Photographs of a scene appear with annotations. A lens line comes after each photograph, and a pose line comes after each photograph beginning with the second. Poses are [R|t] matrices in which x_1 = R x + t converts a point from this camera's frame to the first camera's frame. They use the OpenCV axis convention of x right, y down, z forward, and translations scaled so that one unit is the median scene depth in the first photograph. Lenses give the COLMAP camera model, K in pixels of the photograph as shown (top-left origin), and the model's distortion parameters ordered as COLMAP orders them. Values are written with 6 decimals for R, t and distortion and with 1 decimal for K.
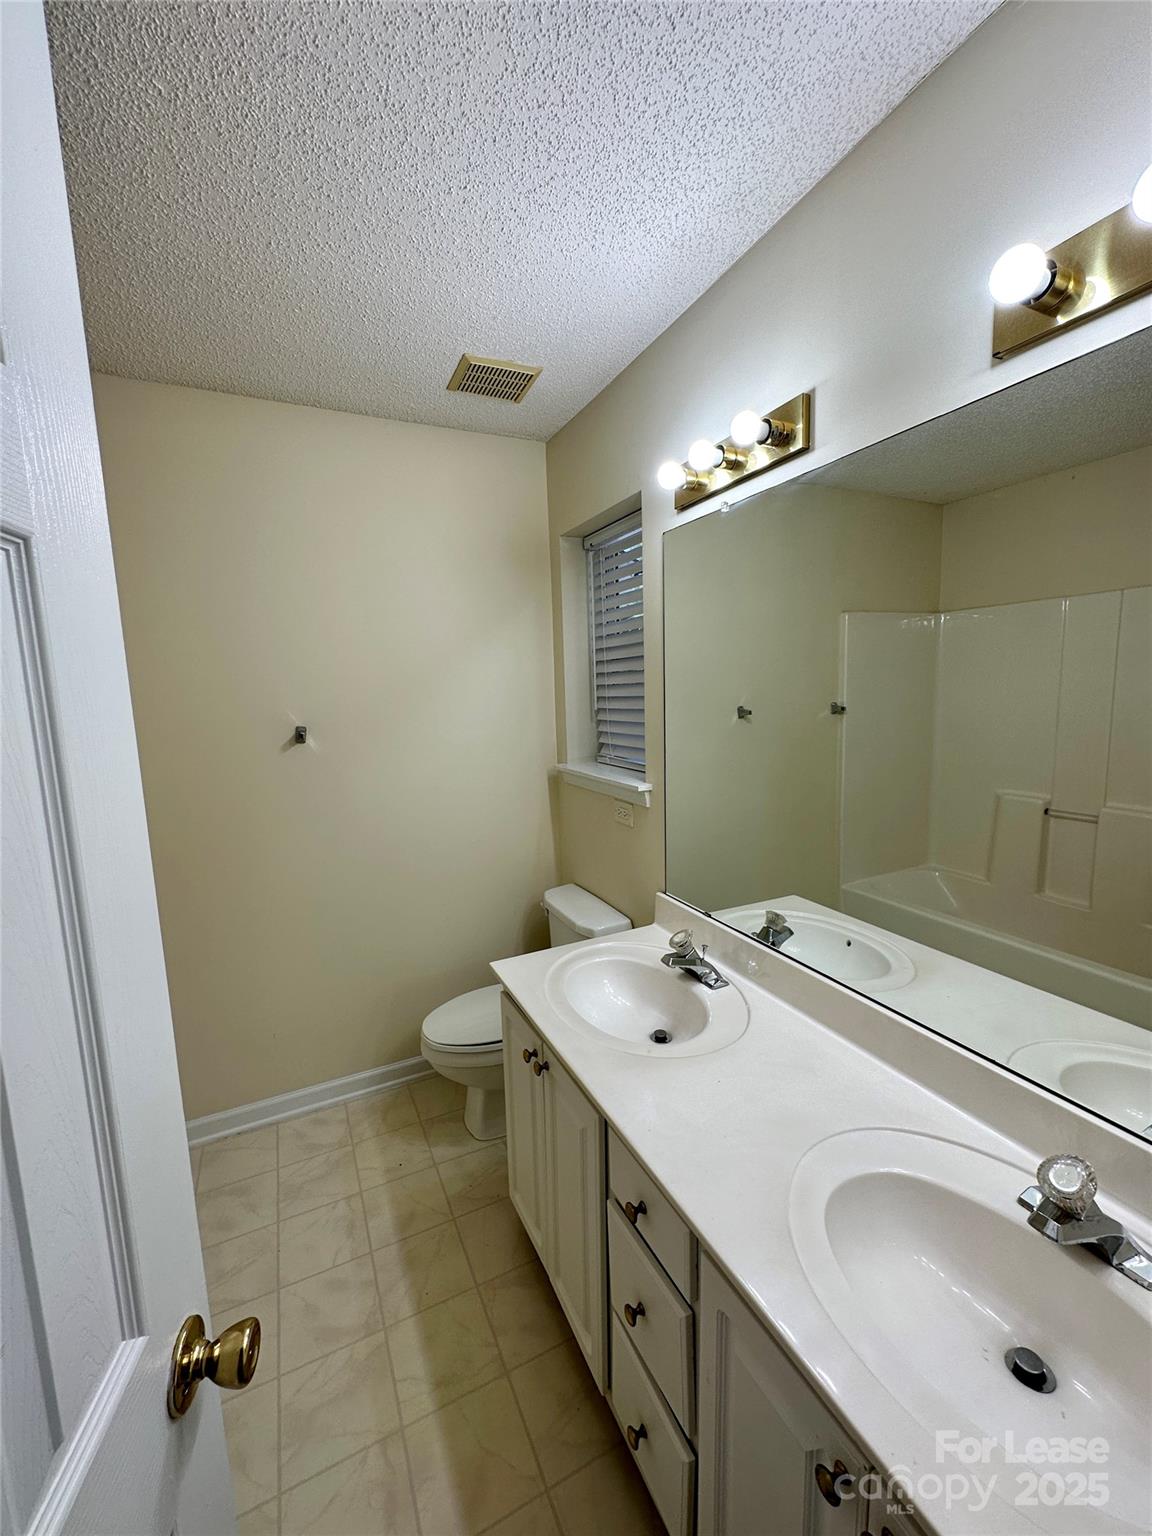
lens RADIAL K [[618.4, 0, 581.0], [0, 618.4, 775.2], [0, 0, 1]] dist [-0.003065, -0.000063]
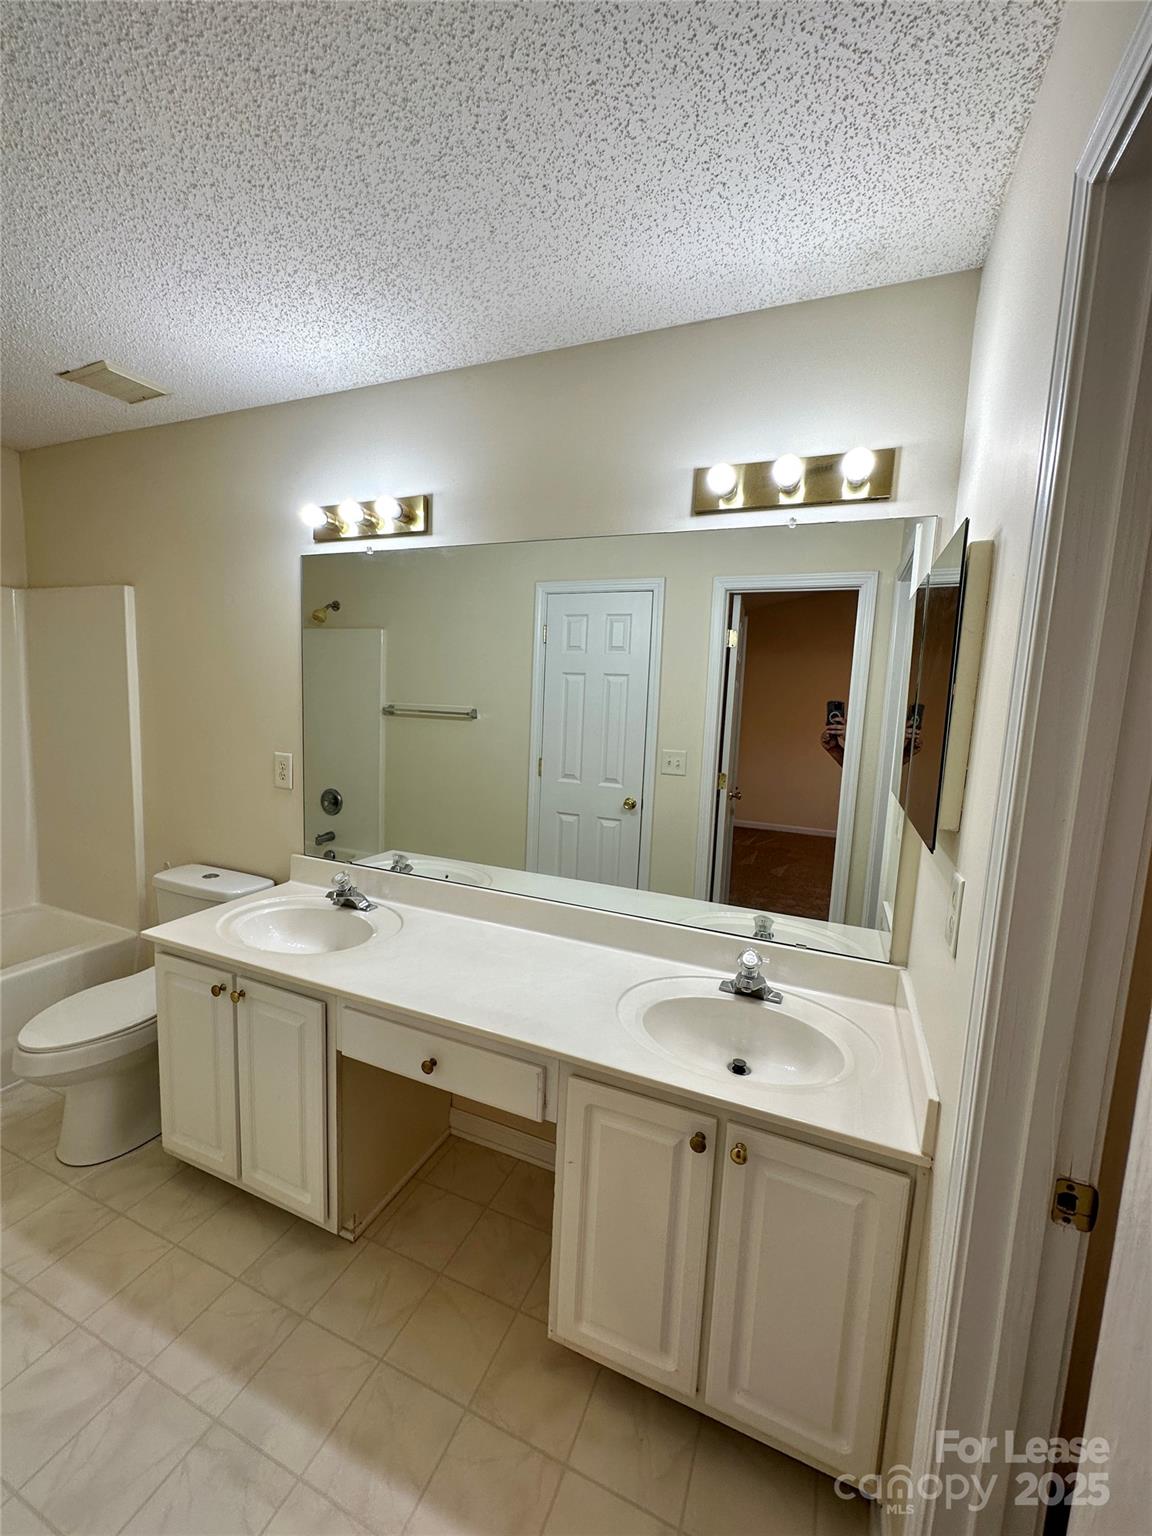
lens RADIAL K [[618.4, 0, 577.2], [0, 618.4, 770.1], [0, 0, 1]] dist [-0.003065, -0.000063]
pose [[0.756919, -0.014431, 0.653349, -0.305483], [0.023463, 0.999712, -0.005101, 0.054961], [-0.653087, 0.019191, 0.757040, -0.315892]]
